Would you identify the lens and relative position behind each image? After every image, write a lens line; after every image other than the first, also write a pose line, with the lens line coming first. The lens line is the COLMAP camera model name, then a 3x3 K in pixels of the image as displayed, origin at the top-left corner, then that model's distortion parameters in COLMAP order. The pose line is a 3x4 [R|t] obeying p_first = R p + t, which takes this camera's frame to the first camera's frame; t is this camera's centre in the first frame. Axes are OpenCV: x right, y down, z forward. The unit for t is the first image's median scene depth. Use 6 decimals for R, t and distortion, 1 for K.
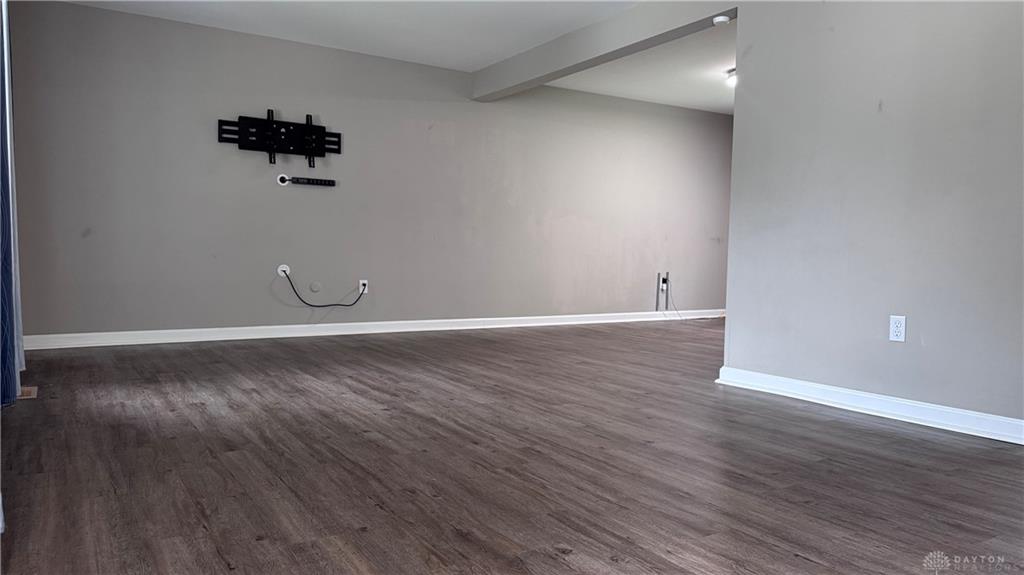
lens RADIAL K [[740.3, 0, 517.3], [0, 740.3, 283.8], [0, 0, 1]] dist [0.058340, -0.075650]
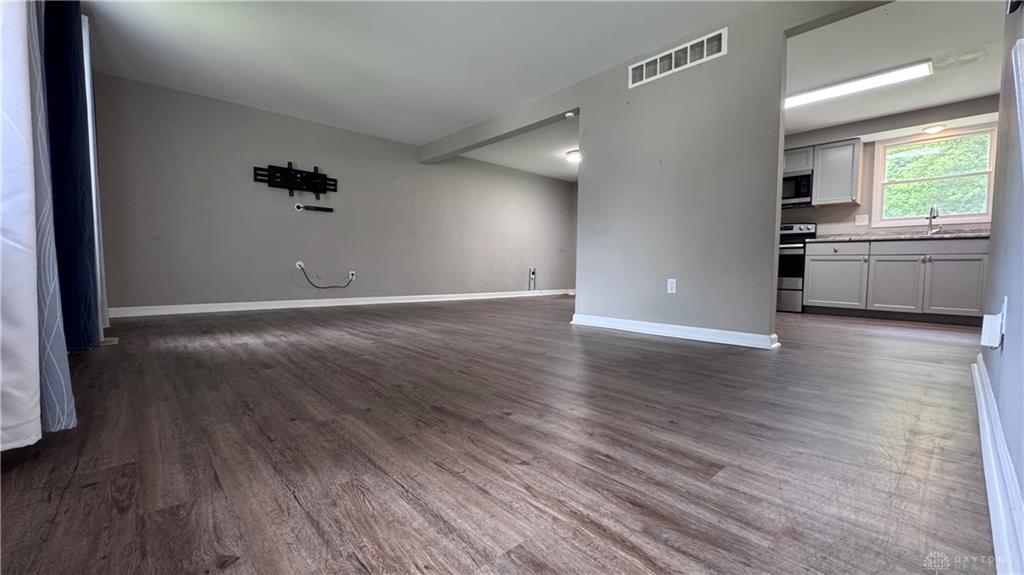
lens RADIAL K [[420.4, 0, 519.4], [0, 420.4, 281.4], [0, 0, 1]] dist [-0.003545, 0.001328]
pose [[0.983132, -0.014309, 0.182335, -0.036637], [0.015527, 0.999866, -0.005251, 0.051259], [-0.182235, 0.007993, 0.983222, 0.080373]]
